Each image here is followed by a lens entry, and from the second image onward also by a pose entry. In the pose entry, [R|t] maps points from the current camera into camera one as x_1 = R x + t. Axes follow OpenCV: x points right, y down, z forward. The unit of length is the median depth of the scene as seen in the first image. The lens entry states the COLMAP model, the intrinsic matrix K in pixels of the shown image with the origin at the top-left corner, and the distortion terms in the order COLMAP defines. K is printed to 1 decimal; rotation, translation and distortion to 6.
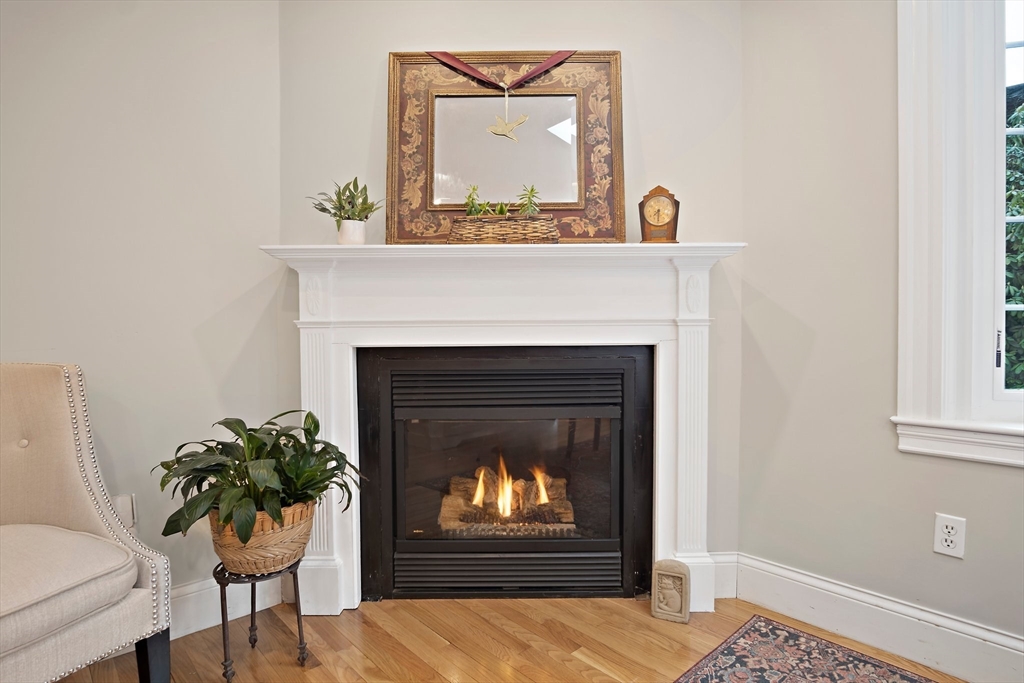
lens RADIAL K [[553.4, 0, 511.2], [0, 553.4, 340.6], [0, 0, 1]] dist [-0.024882, 0.003089]
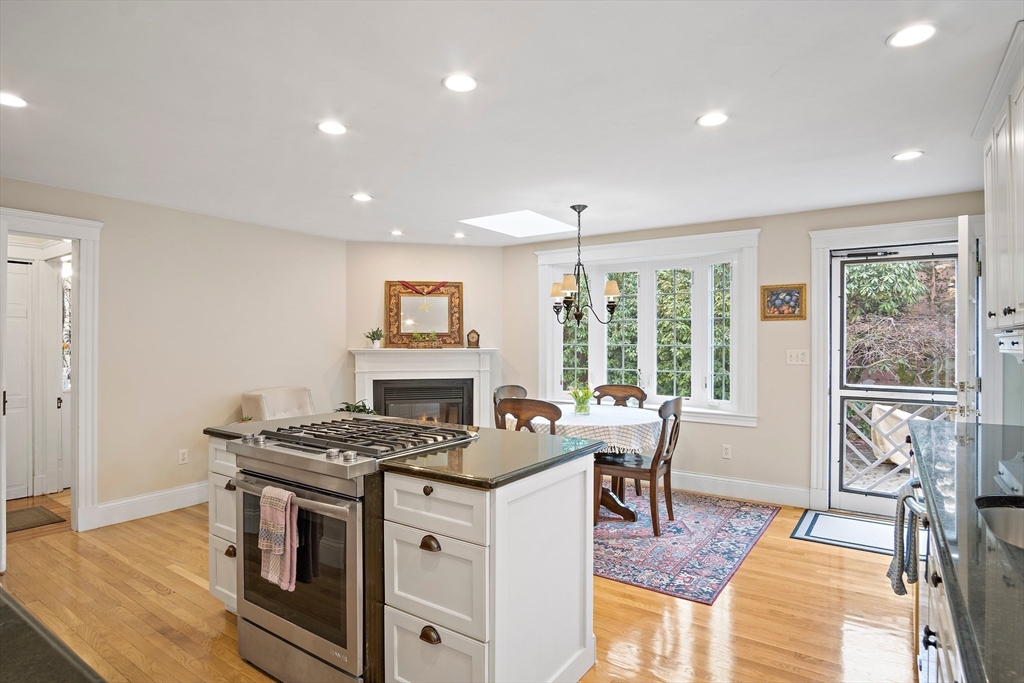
lens RADIAL K [[553.4, 0, 528.2], [0, 553.4, 346.5], [0, 0, 1]] dist [-0.024882, 0.003089]
pose [[0.967146, 0.006315, 0.254143, -0.233321], [-0.004418, 0.999958, -0.008034, -0.148351], [-0.254183, 0.006647, 0.967133, -2.107989]]
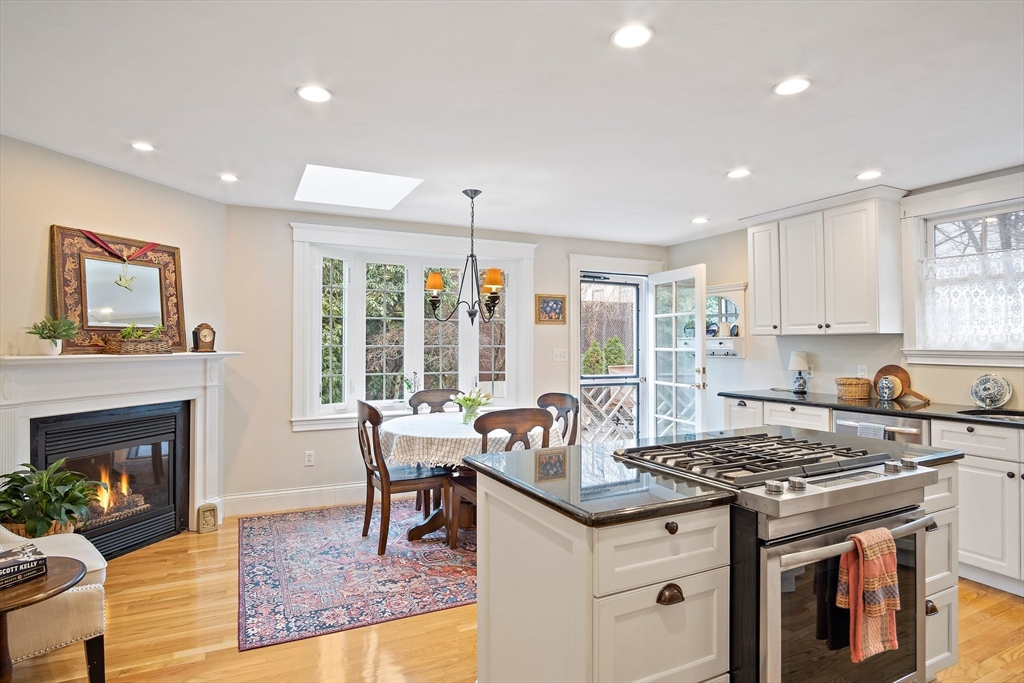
lens RADIAL K [[553.4, 0, 526.1], [0, 553.4, 335.8], [0, 0, 1]] dist [-0.024882, 0.003089]
pose [[0.257532, 0.019521, 0.966072, -1.363747], [0.012016, 0.999654, -0.023403, -0.161774], [-0.966195, 0.017635, 0.257209, -0.677445]]
